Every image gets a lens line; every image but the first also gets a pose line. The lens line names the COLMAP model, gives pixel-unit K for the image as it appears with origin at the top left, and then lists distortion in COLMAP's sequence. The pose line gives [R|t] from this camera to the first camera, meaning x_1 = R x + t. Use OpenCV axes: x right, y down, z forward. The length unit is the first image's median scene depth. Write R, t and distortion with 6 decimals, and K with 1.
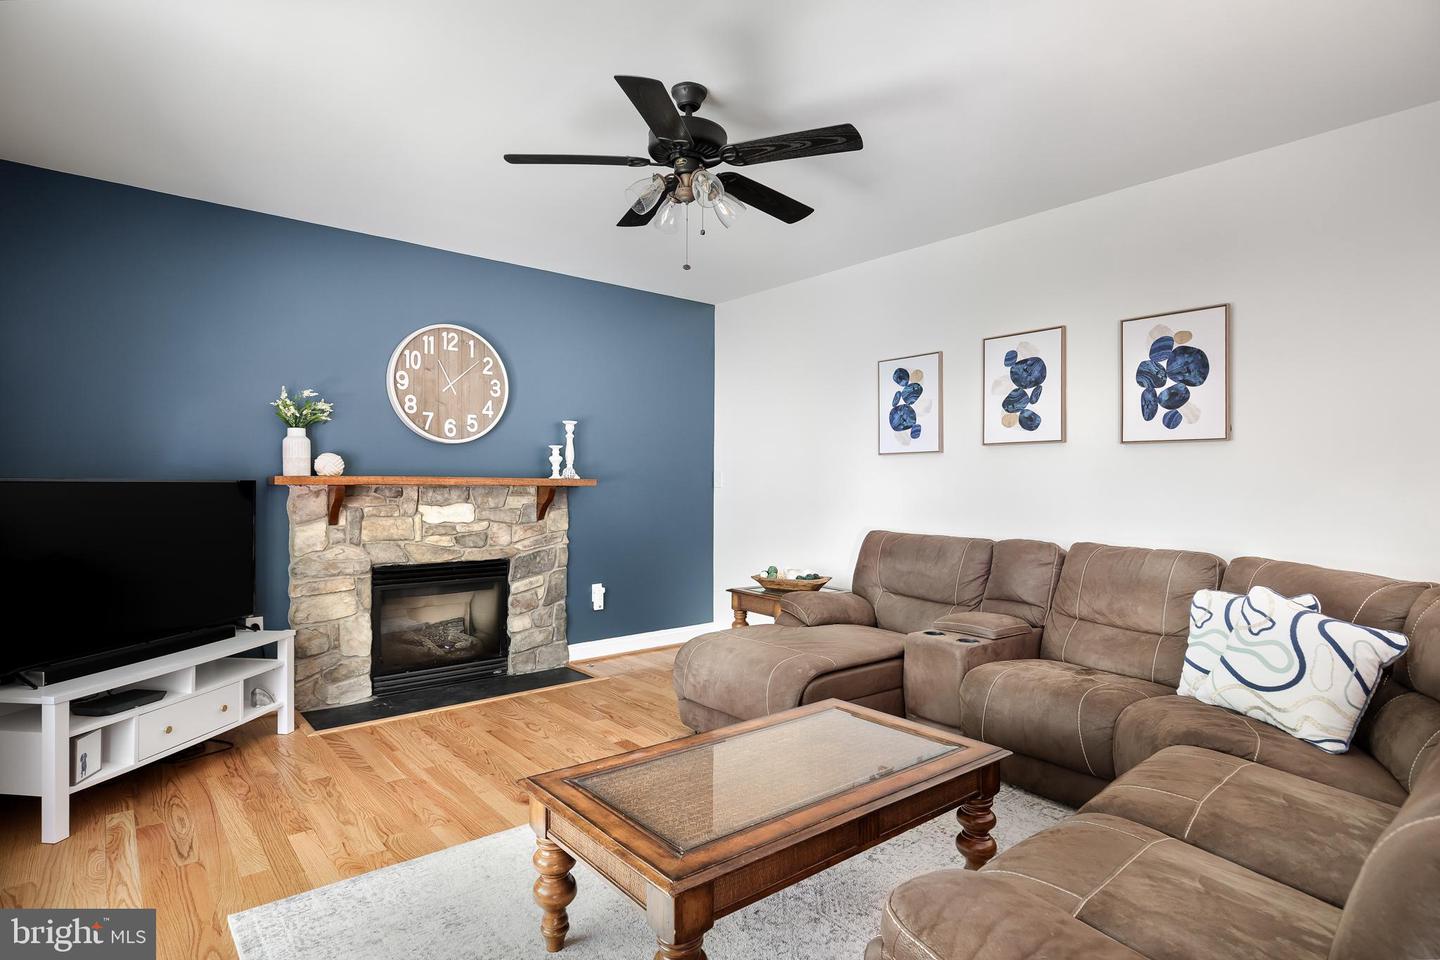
lens RADIAL K [[749.6, 0, 720.0], [0, 749.6, 480.0], [0, 0, 1]] dist [0.000531, -0.000557]
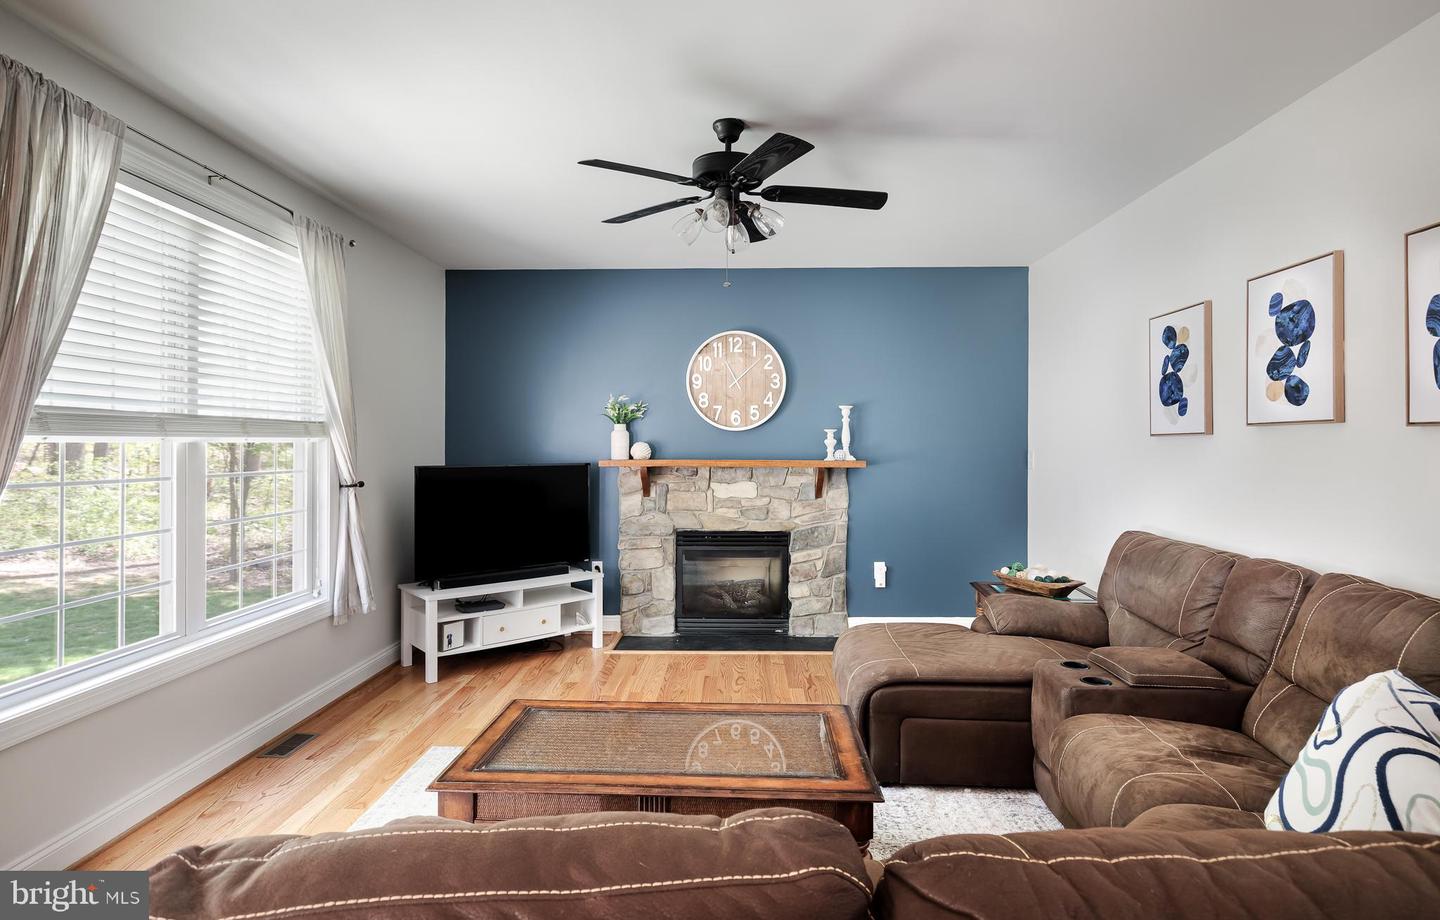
lens RADIAL K [[746.3, 0, 716.7], [0, 746.3, 438.8], [0, 0, 1]] dist [0.001707, -0.000127]
pose [[0.744613, -0.009070, -0.667435, 0.418049], [0.006624, 0.999959, -0.006198, -0.030079], [0.667464, 0.000194, 0.744642, 0.104269]]
